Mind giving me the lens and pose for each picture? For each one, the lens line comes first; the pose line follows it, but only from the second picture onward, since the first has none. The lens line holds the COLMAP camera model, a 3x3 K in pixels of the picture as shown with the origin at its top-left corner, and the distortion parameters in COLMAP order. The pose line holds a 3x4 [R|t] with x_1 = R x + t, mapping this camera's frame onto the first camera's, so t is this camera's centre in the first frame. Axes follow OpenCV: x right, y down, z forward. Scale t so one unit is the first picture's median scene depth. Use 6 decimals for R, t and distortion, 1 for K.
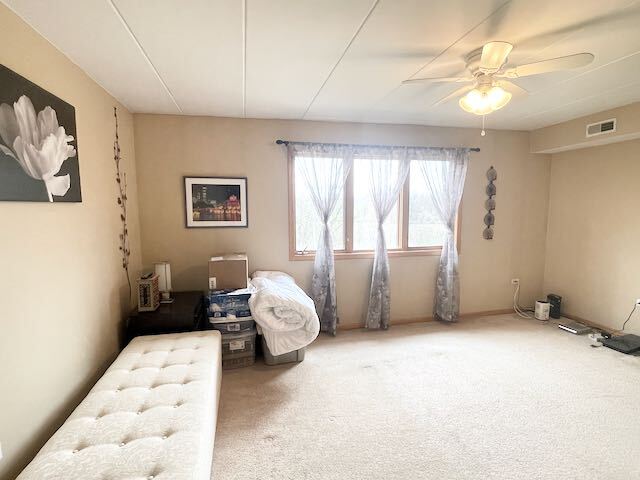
lens RADIAL K [[322.4, 0, 316.2], [0, 322.4, 240.7], [0, 0, 1]] dist [-0.005349, -0.000790]
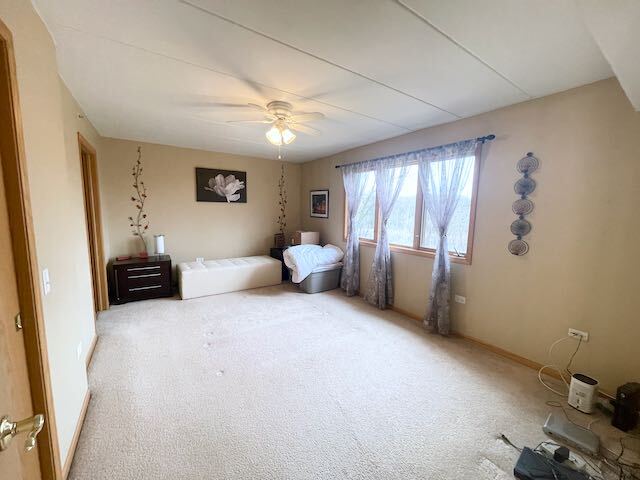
lens RADIAL K [[257.8, 0, 317.9], [0, 257.8, 241.0], [0, 0, 1]] dist [-0.000437, 0.000111]
pose [[0.365741, 0.129148, -0.921713, 1.083076], [-0.122573, 0.988384, 0.089853, -0.038477], [0.922610, 0.080115, 0.377322, 0.434855]]
